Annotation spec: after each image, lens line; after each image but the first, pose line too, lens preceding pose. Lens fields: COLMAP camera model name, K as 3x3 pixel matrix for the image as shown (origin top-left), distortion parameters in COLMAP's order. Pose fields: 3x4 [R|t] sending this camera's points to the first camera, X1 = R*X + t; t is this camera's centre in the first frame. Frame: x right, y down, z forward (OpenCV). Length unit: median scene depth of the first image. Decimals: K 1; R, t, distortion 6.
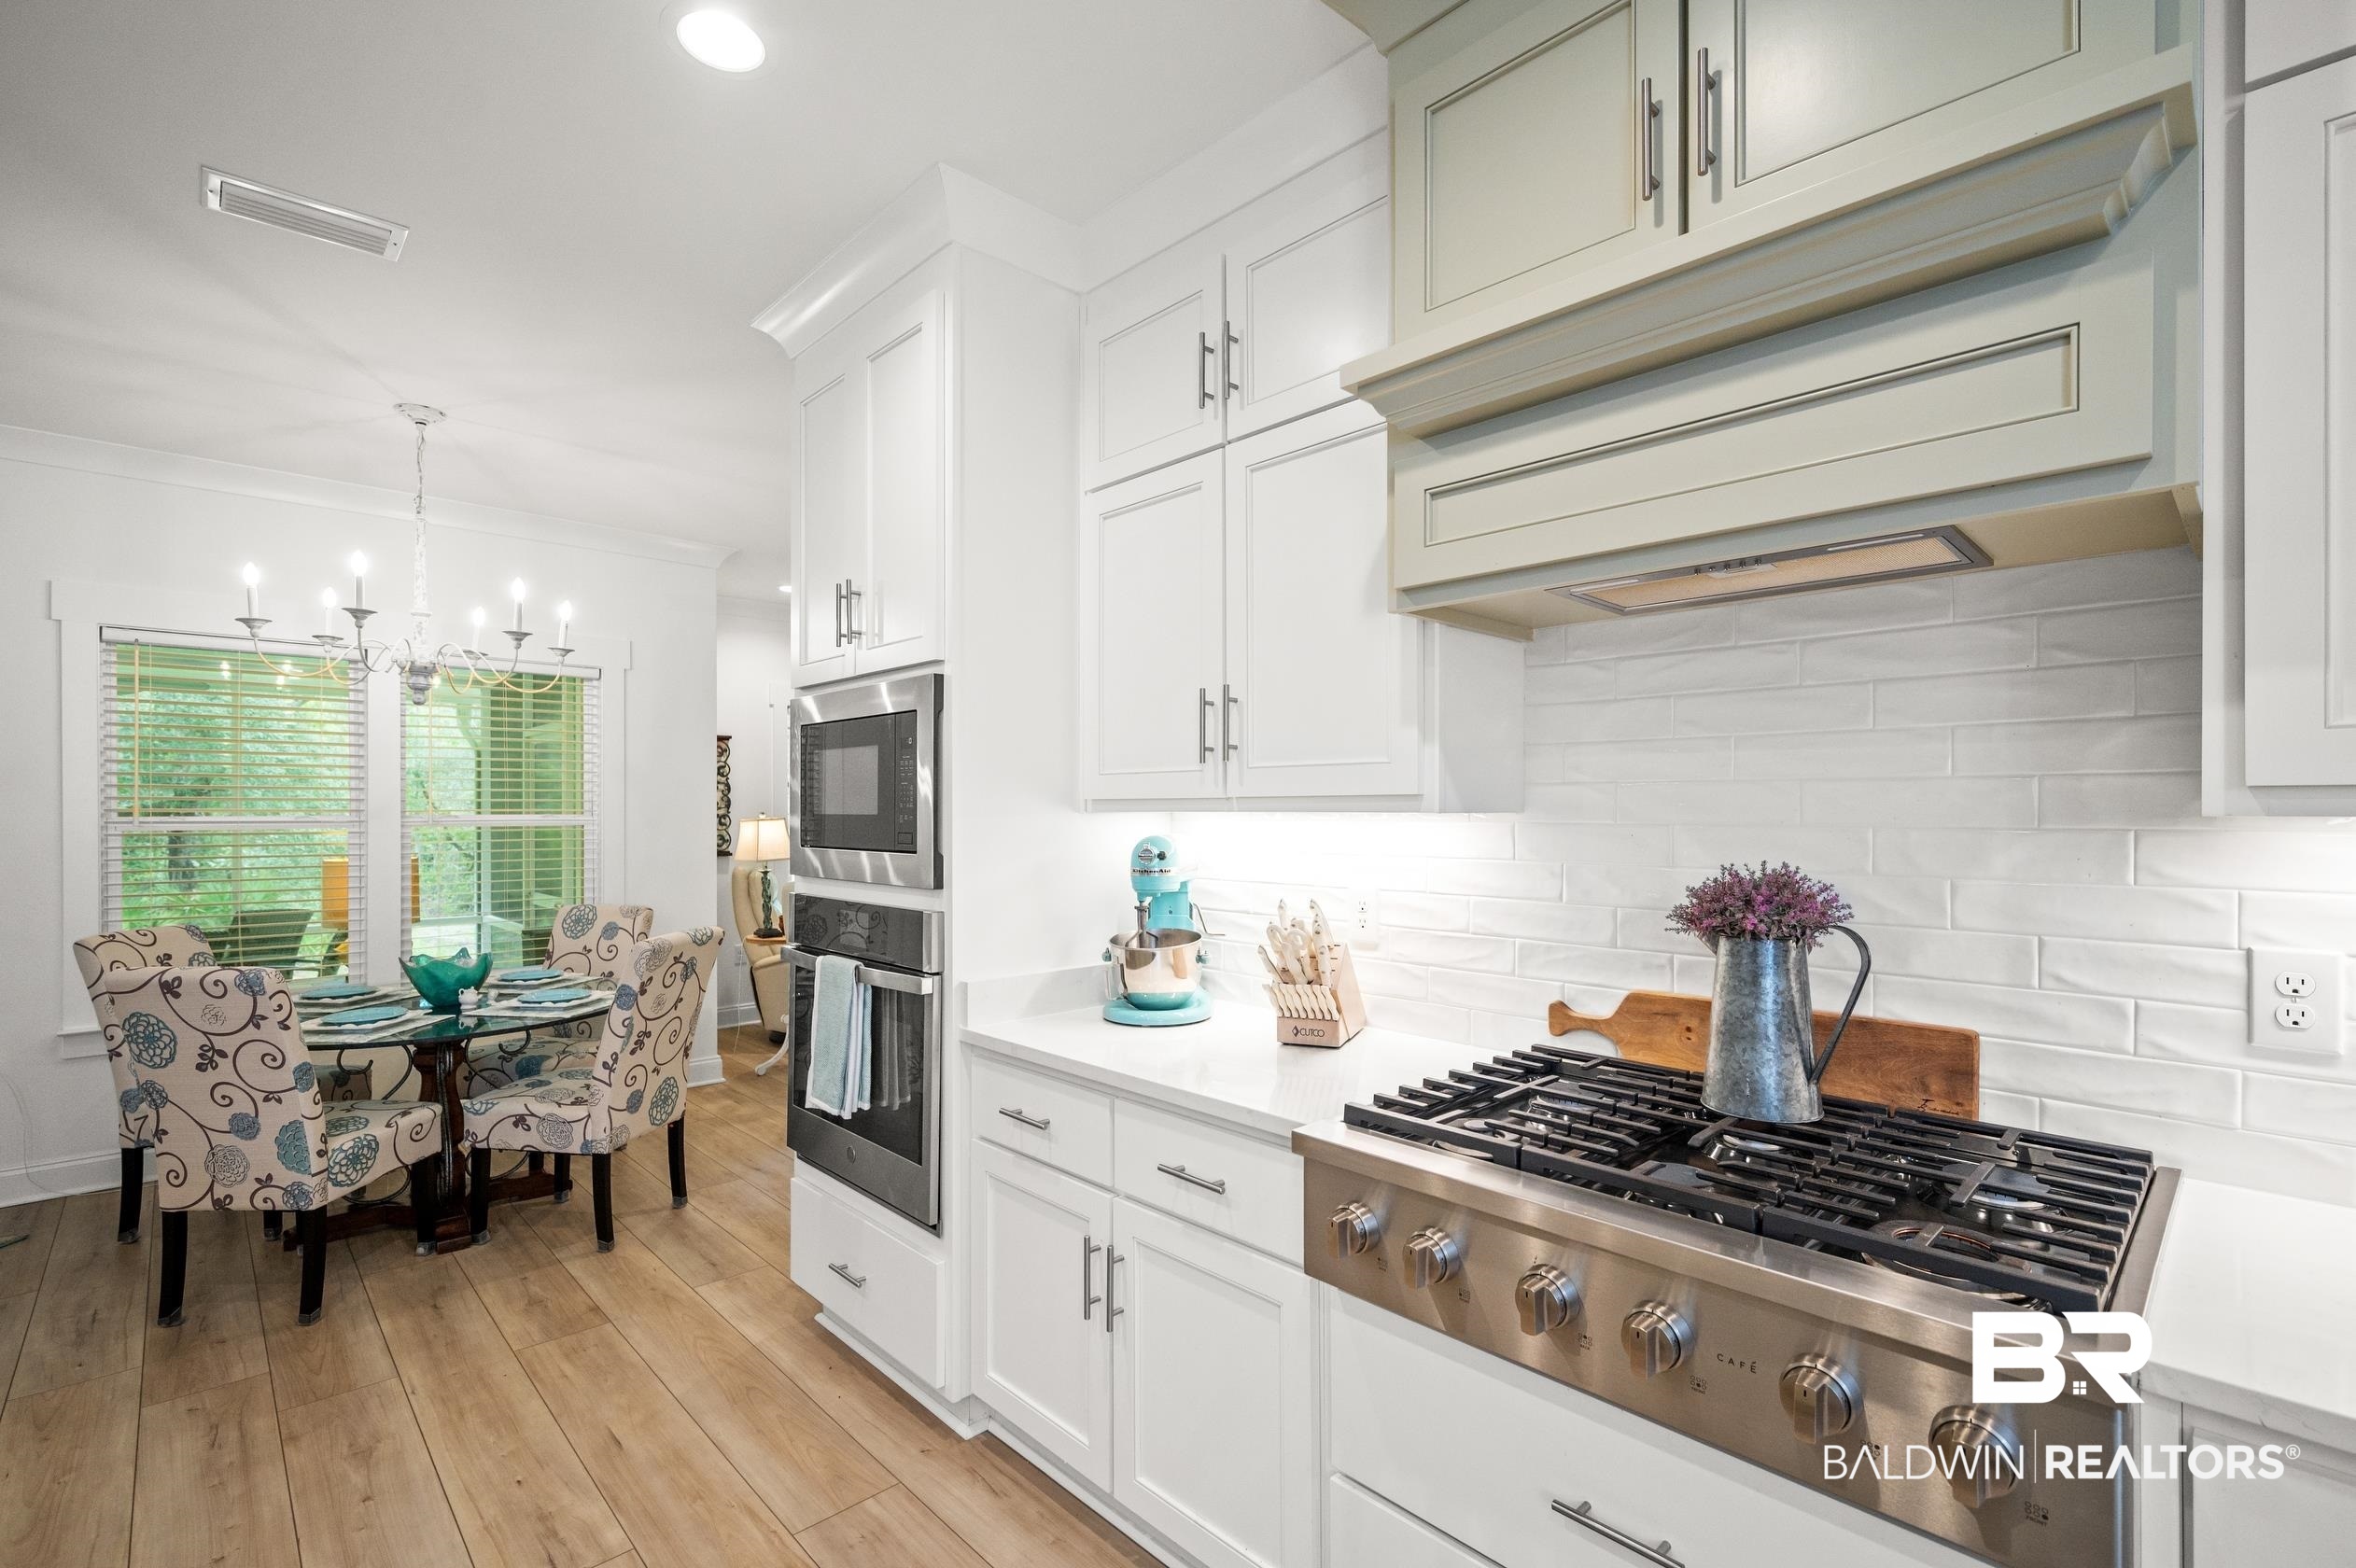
lens RADIAL K [[1051.3, 0, 1183.4], [0, 1051.3, 809.9], [0, 0, 1]] dist [-0.001858, 0.000487]
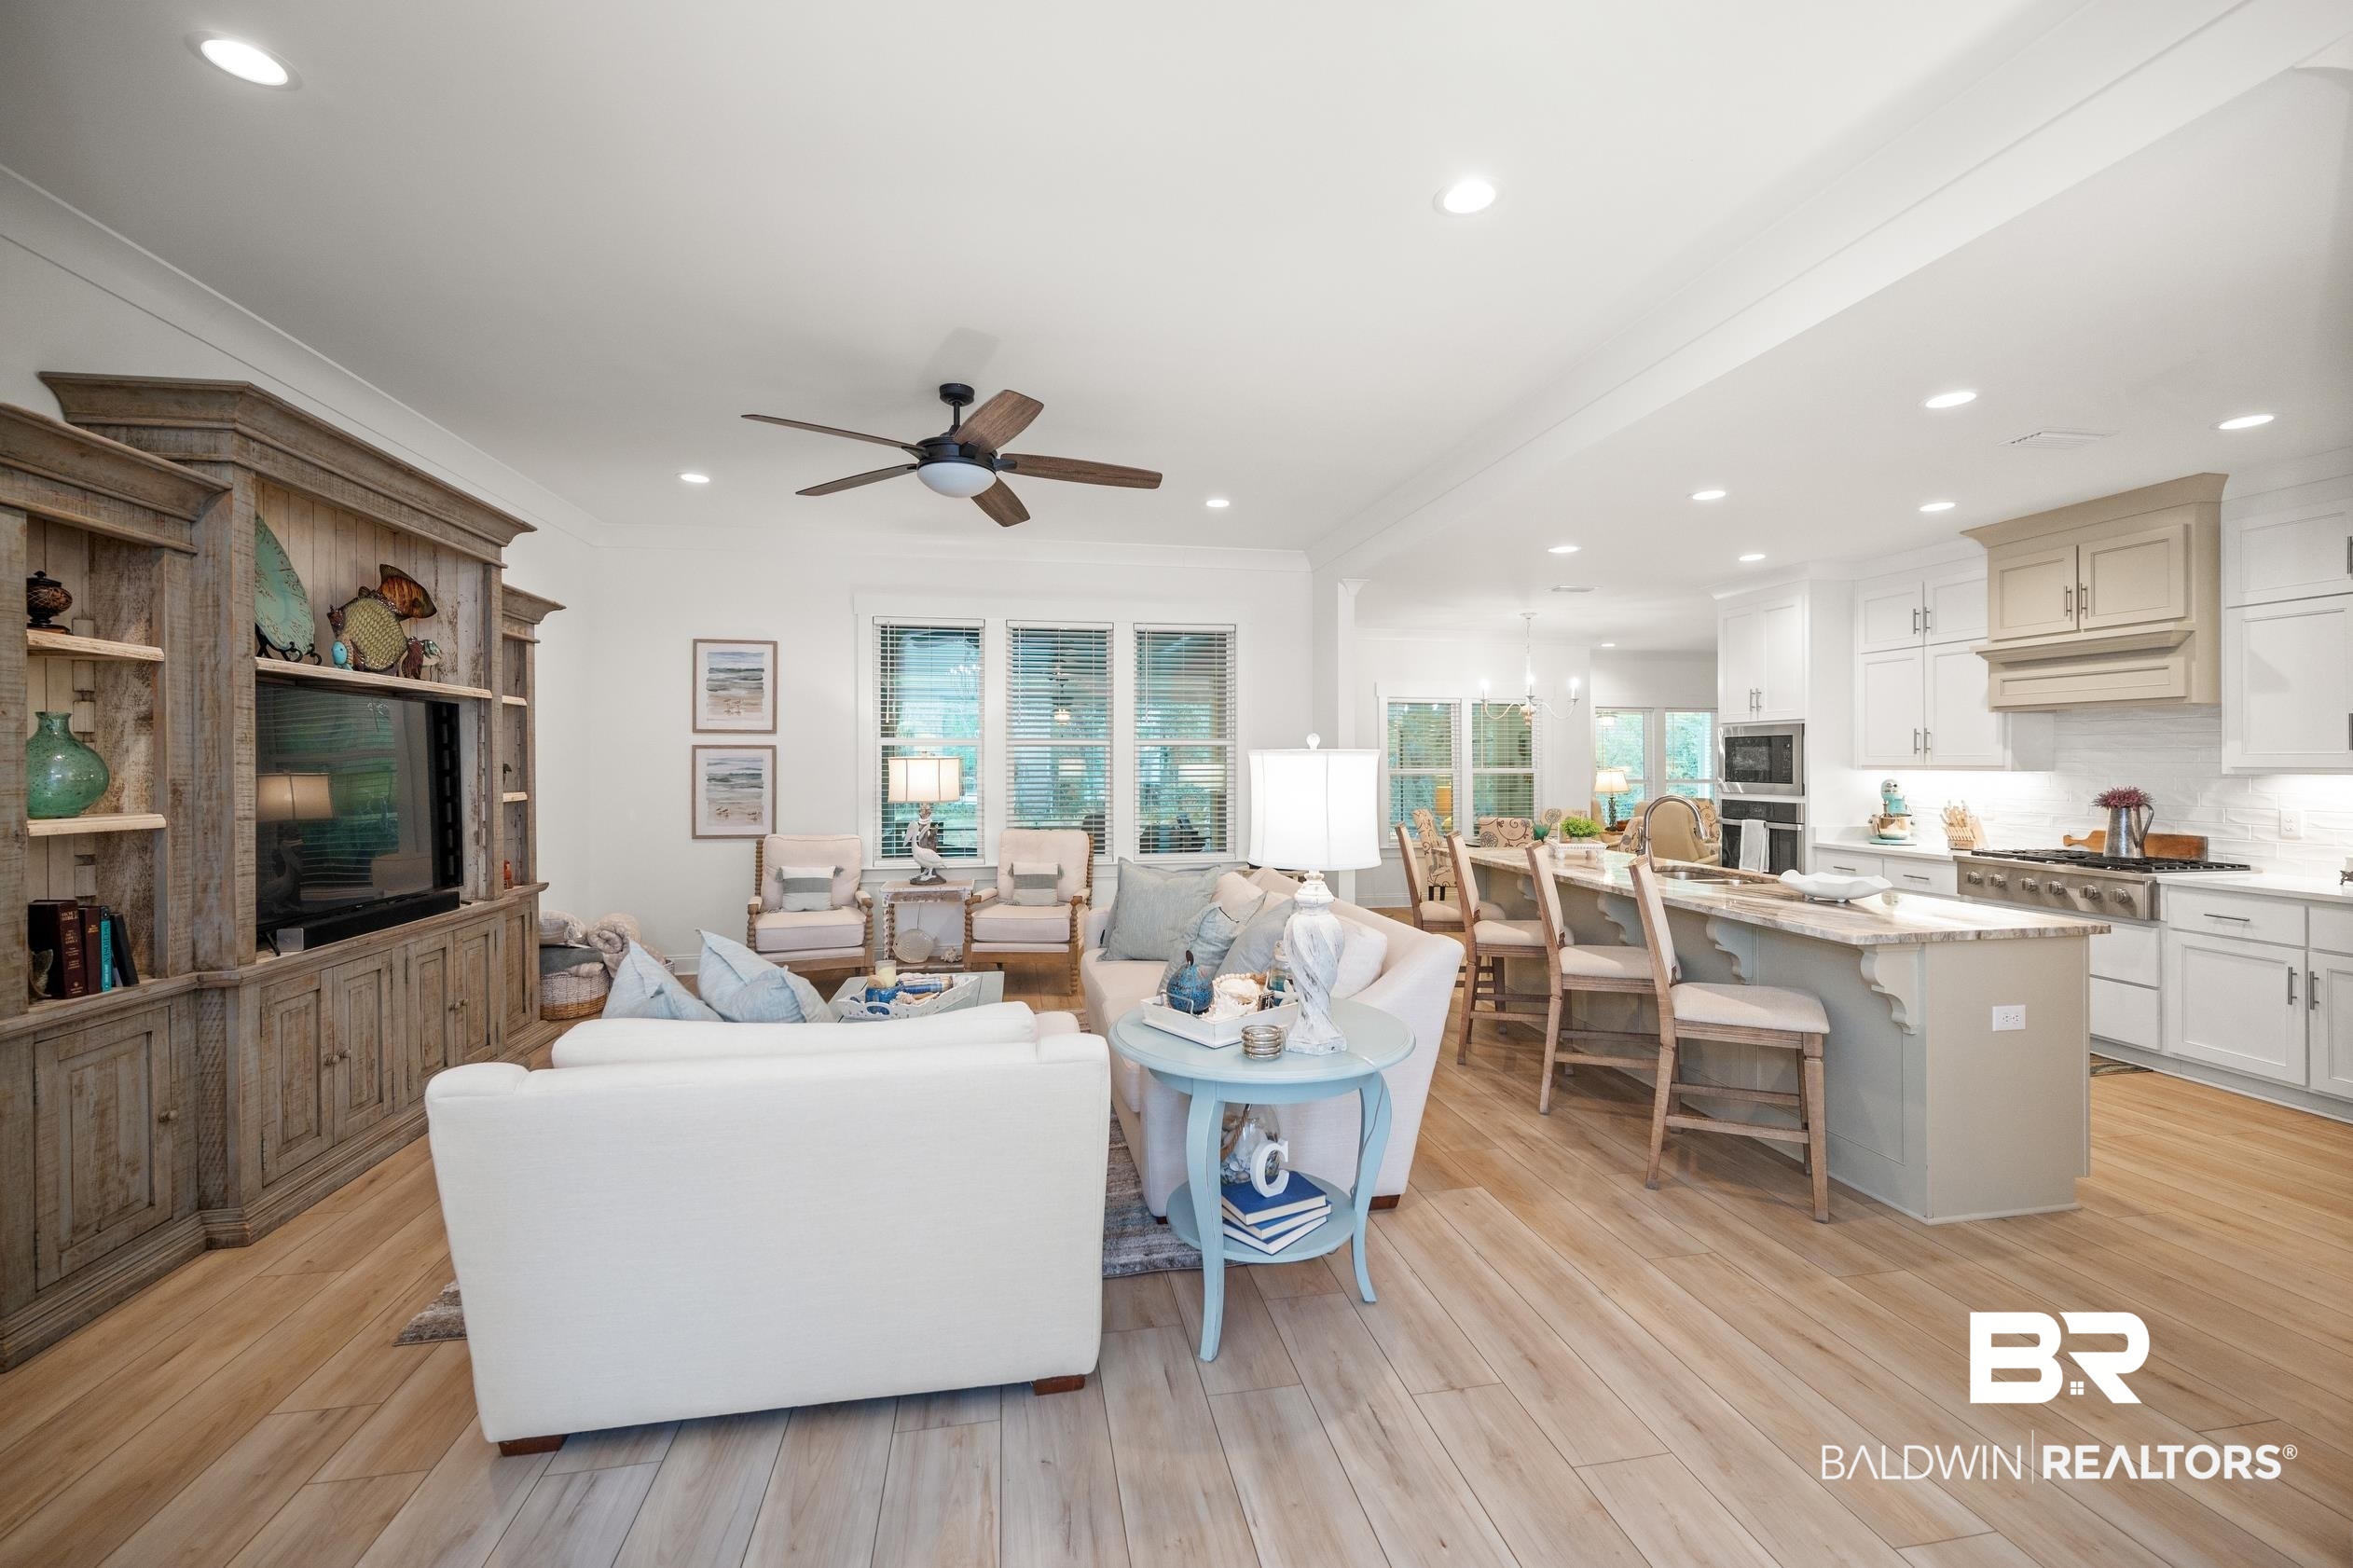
lens RADIAL K [[950.1, 0, 1187.9], [0, 950.1, 756.6], [0, 0, 1]] dist [0.002214, -0.002276]
pose [[0.835274, -0.001762, -0.549831, -0.194894], [-0.001386, 0.999985, -0.005311, -0.017789], [0.549832, 0.005198, 0.835259, -2.088185]]
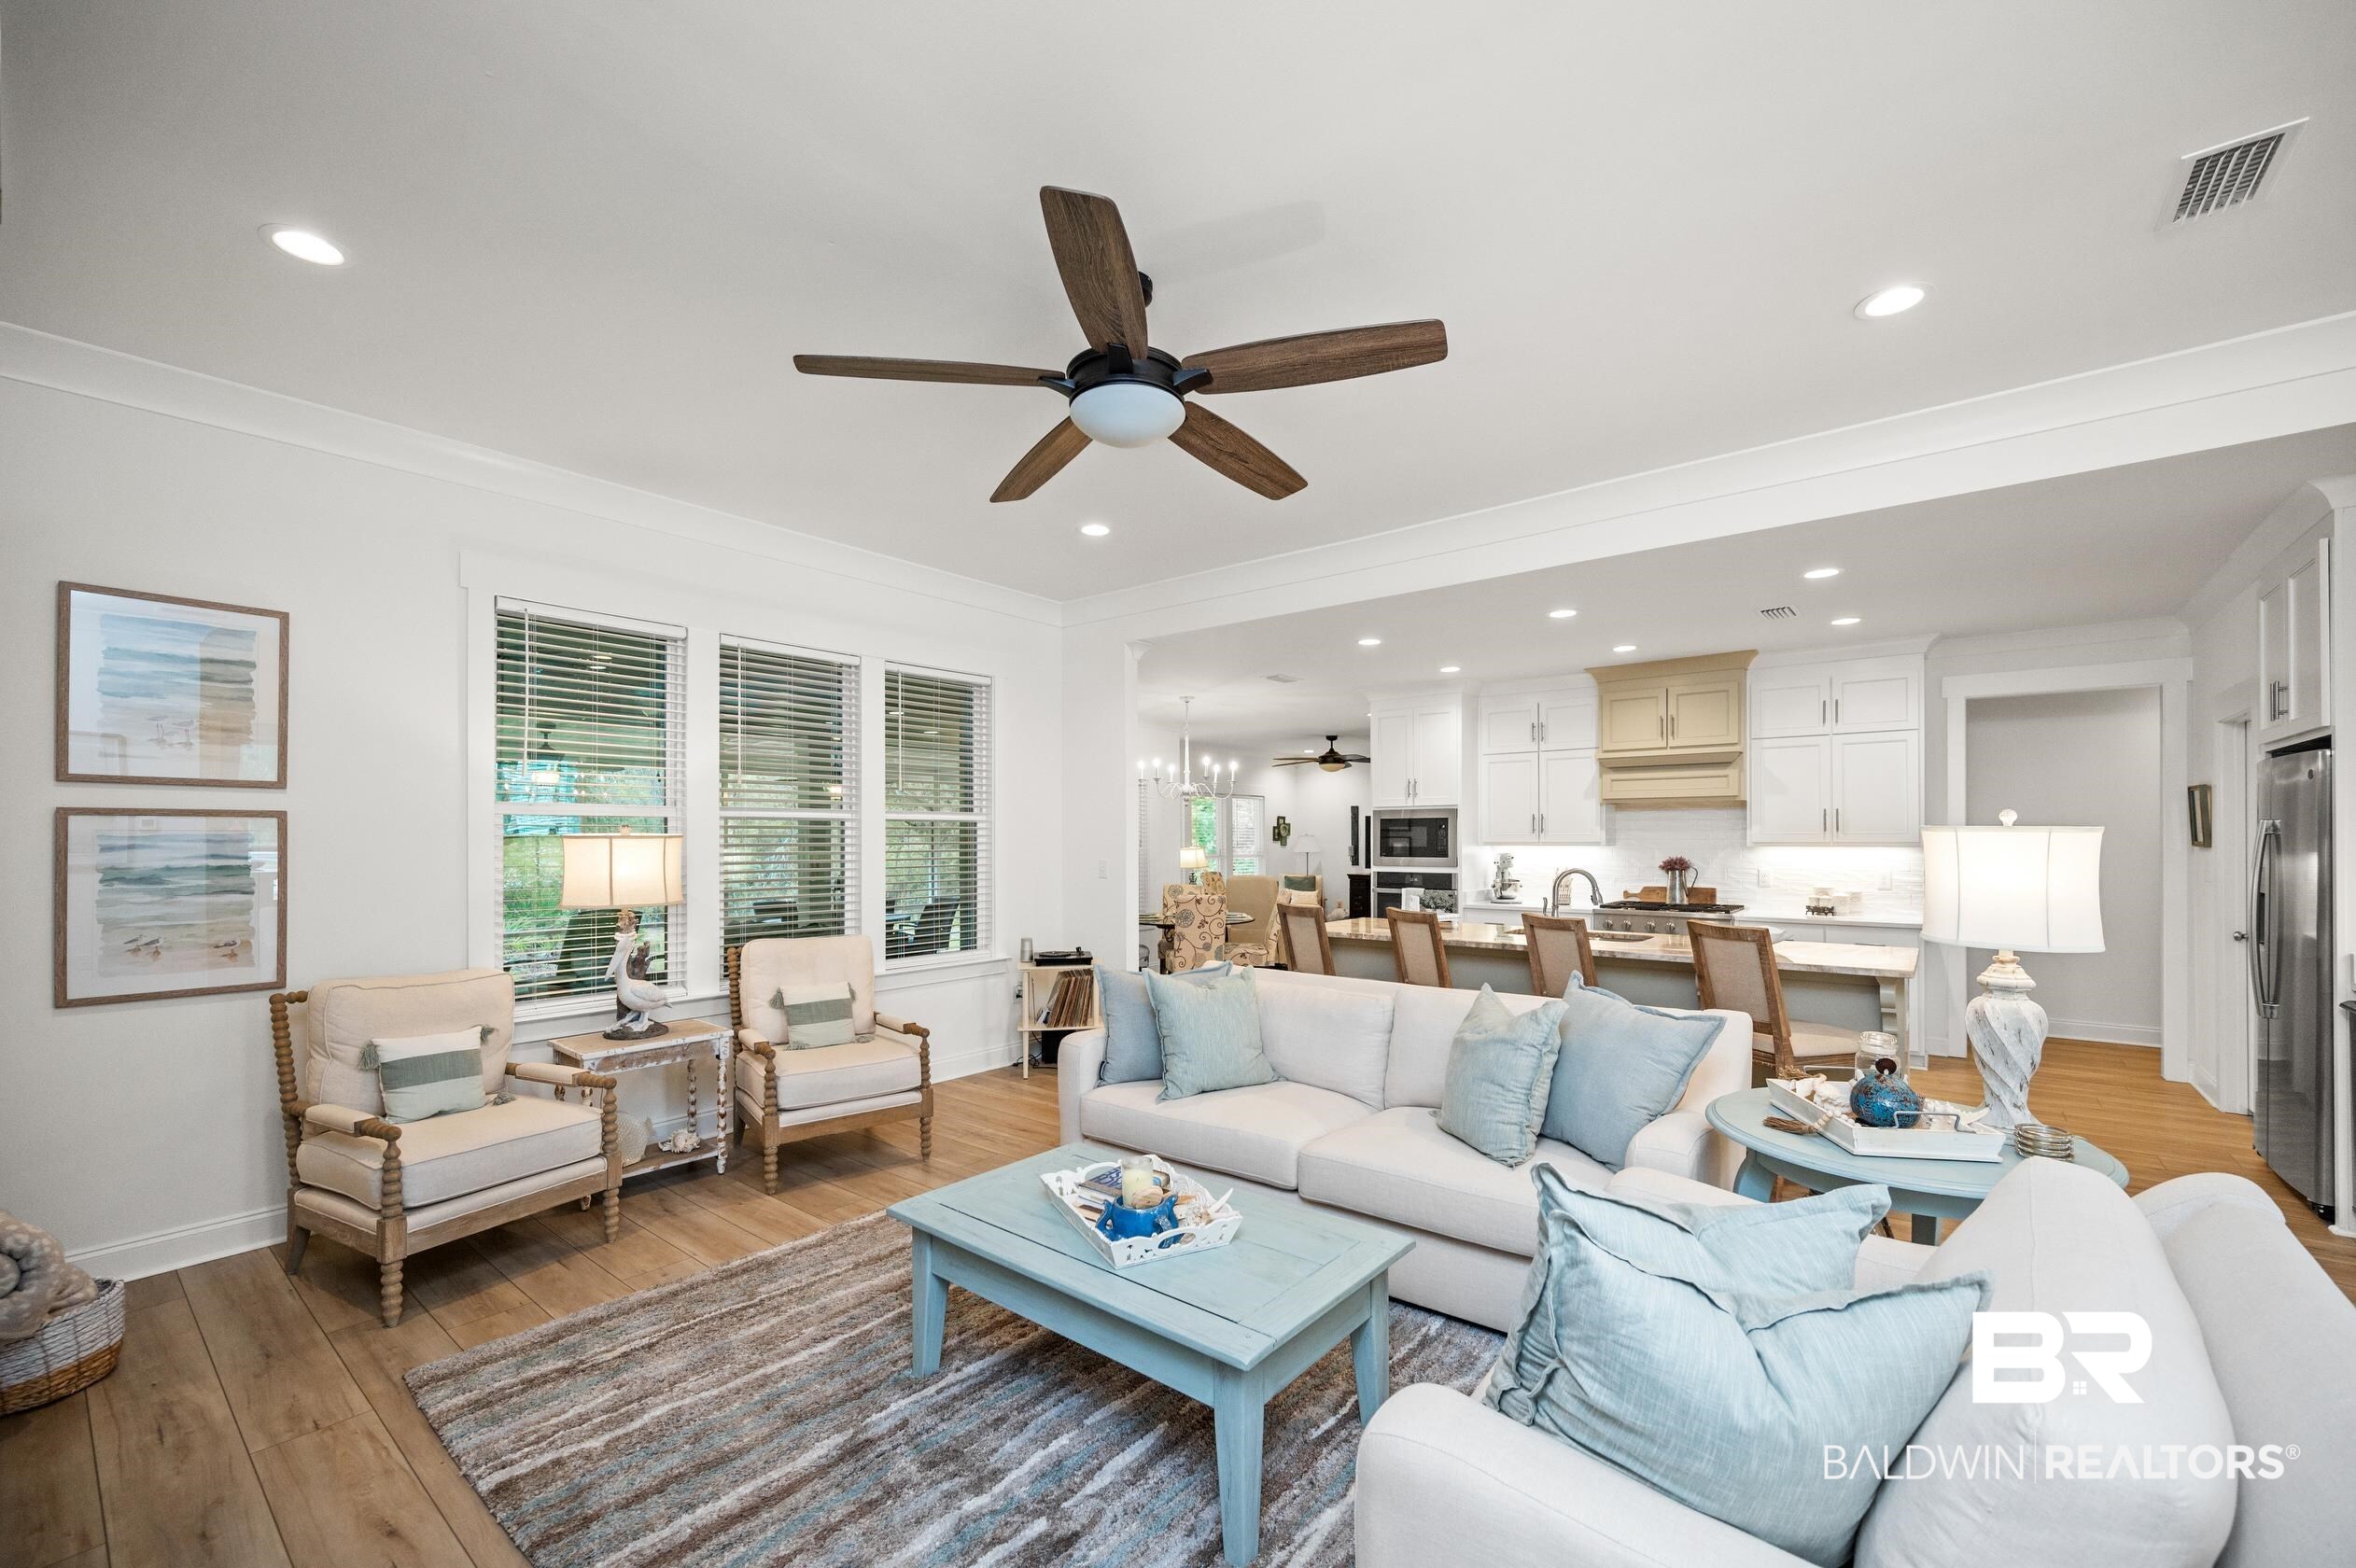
lens RADIAL K [[951.3, 0, 1185.4], [0, 951.3, 834.5], [0, 0, 1]] dist [0.002214, -0.002276]
pose [[0.991678, -0.000263, 0.128744, -1.509618], [0.001046, 0.999981, -0.006017, -0.017929], [-0.128740, 0.006102, 0.991660, -2.051076]]
